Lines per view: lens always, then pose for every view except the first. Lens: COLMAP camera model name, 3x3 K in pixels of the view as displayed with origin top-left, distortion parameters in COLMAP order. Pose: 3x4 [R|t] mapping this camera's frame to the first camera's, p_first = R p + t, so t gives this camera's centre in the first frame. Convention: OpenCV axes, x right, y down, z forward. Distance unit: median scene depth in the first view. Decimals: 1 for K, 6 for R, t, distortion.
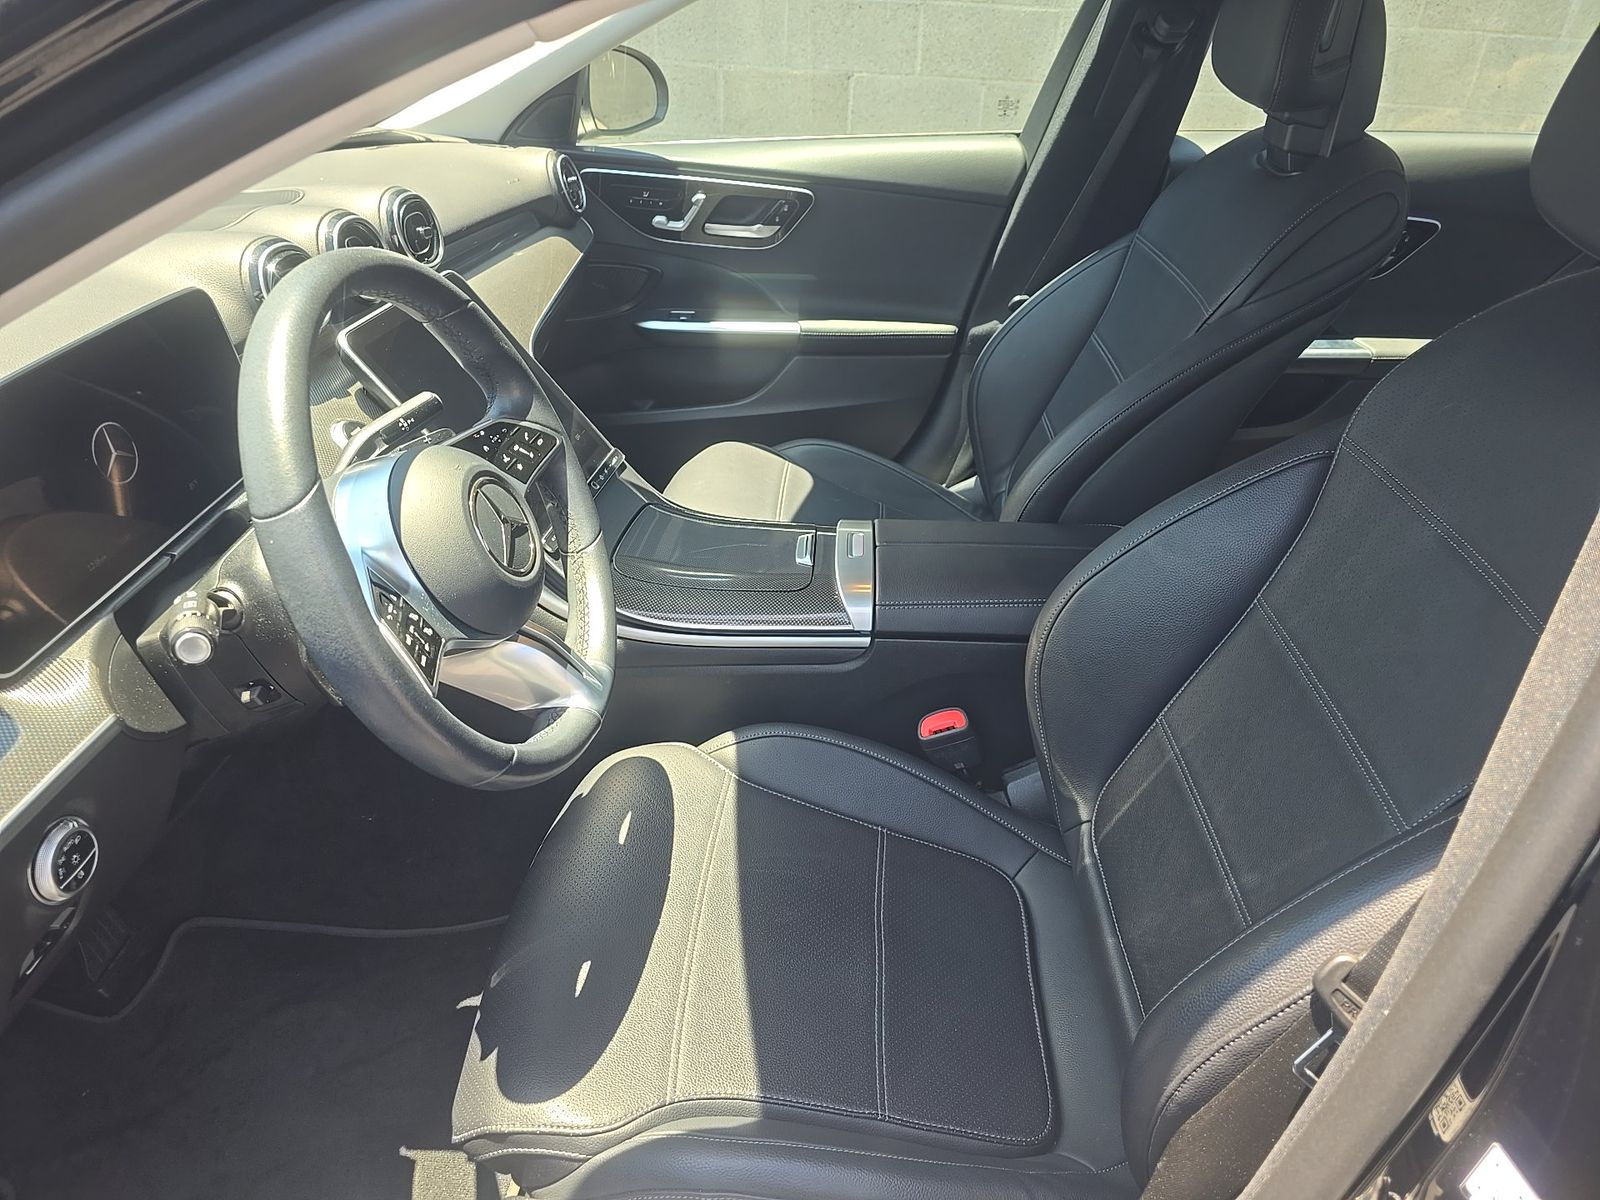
lens RADIAL K [[1081.6, 0, 810.2], [0, 1081.6, 600.5], [0, 0, 1]] dist [0.039262, -0.042690]
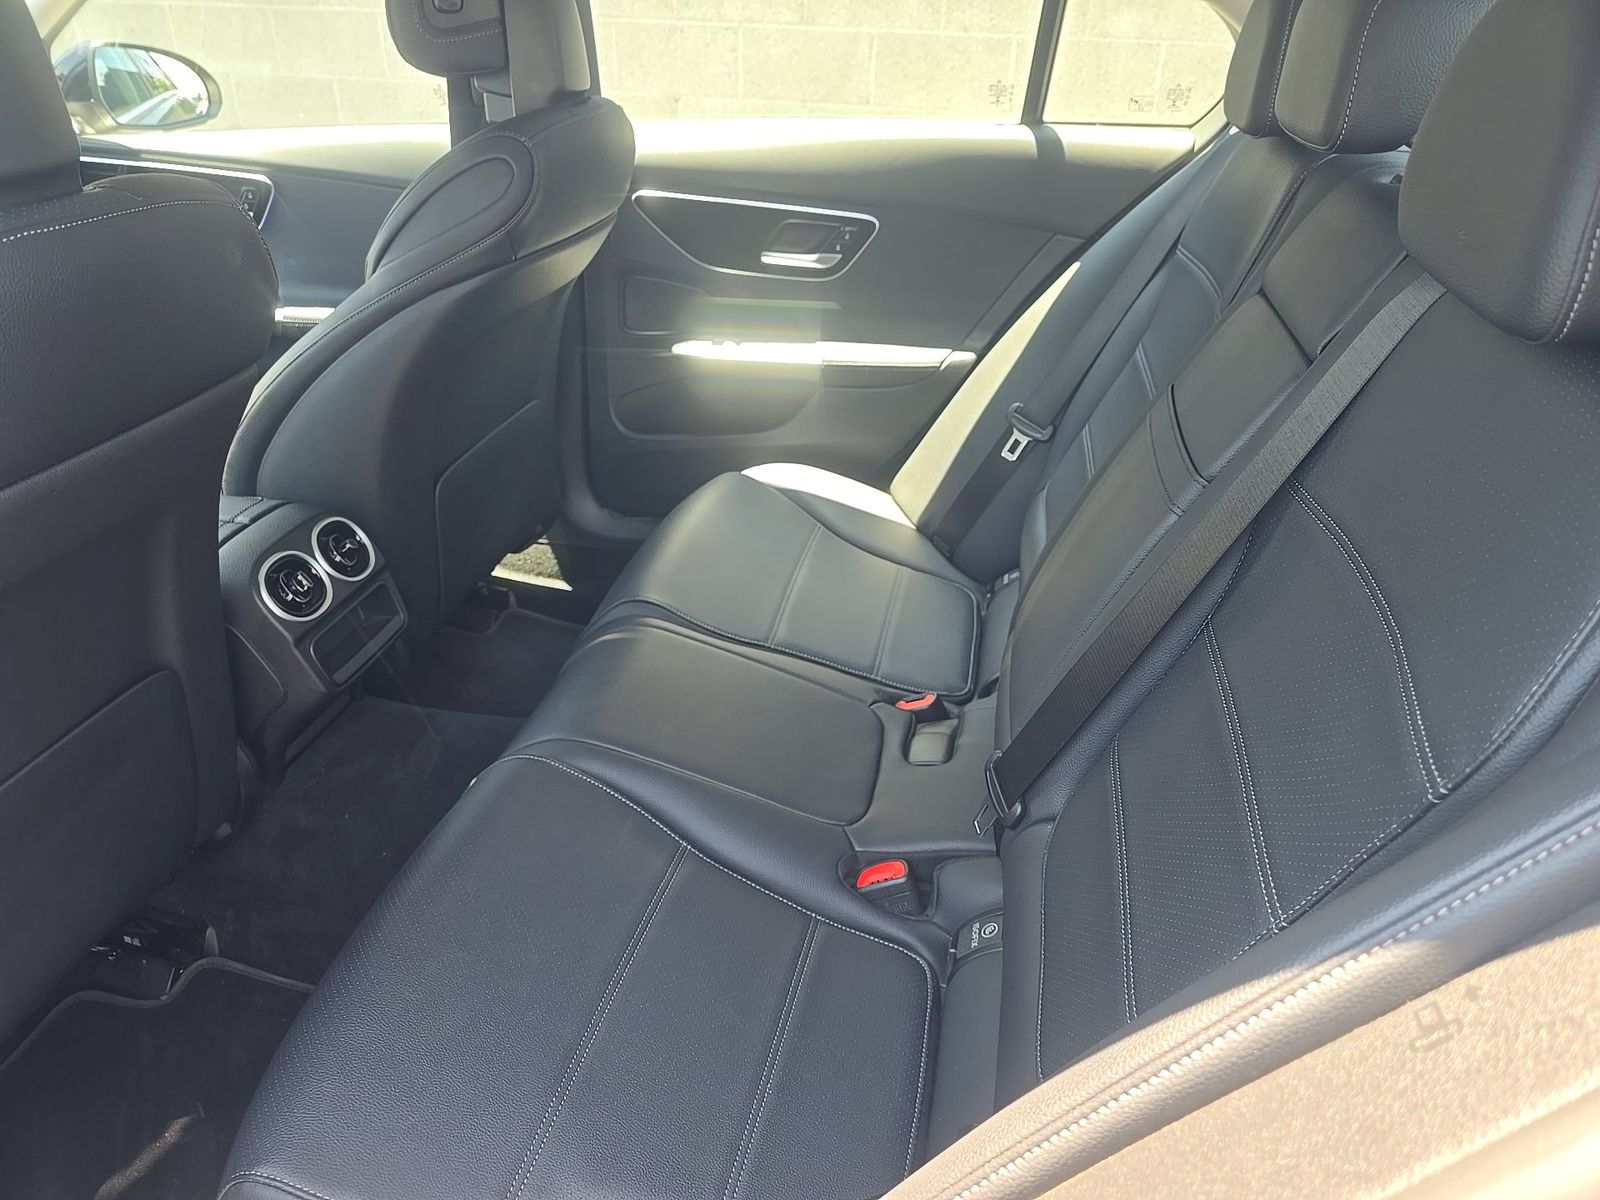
lens RADIAL K [[1081.6, 0, 810.2], [0, 1081.6, 600.5], [0, 0, 1]] dist [0.039262, -0.042690]
pose [[0.988315, 0.059925, -0.140153, 0.650489], [-0.065398, 0.997253, -0.034775, 0.013550], [0.137684, 0.043534, 0.989519, 0.085860]]
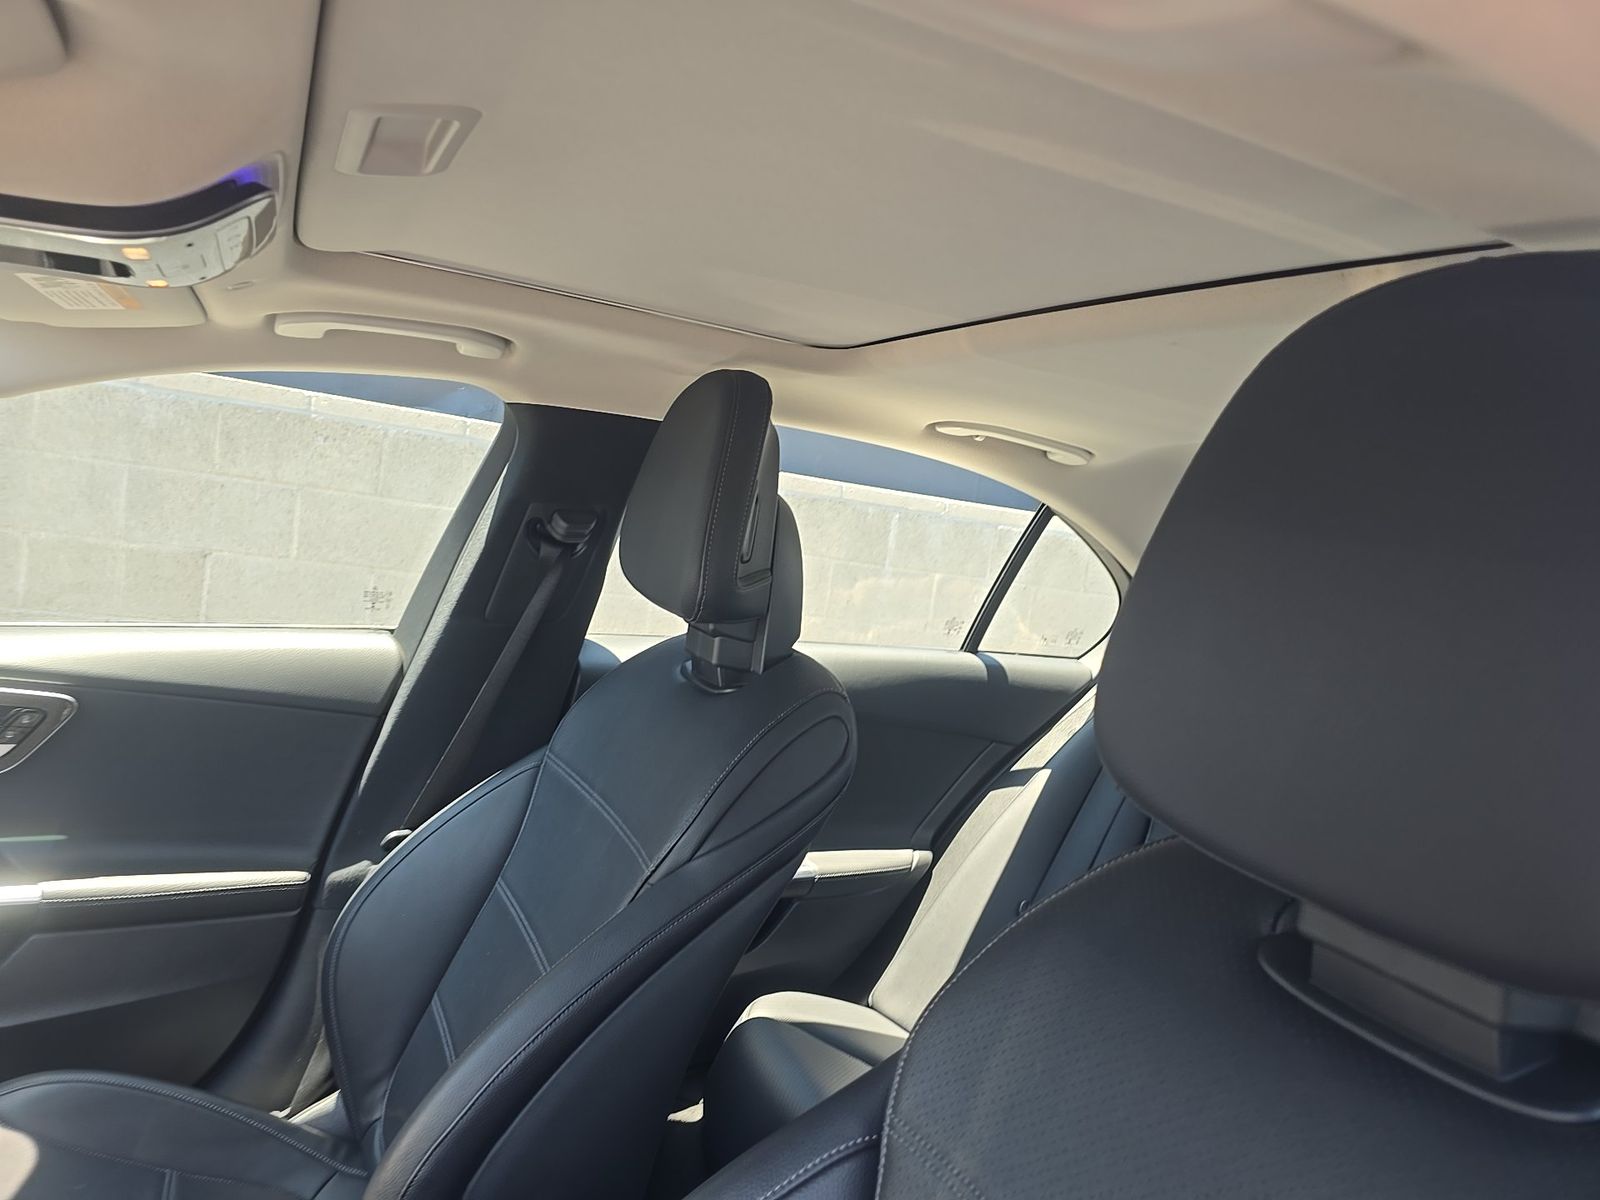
lens RADIAL K [[1081.6, 0, 810.2], [0, 1081.6, 600.5], [0, 0, 1]] dist [0.039262, -0.042690]
pose [[0.871514, 0.048552, 0.487961, 0.066705], [0.156889, 0.915175, -0.371268, -0.101721], [-0.464595, 0.400121, 0.789971, 0.212868]]
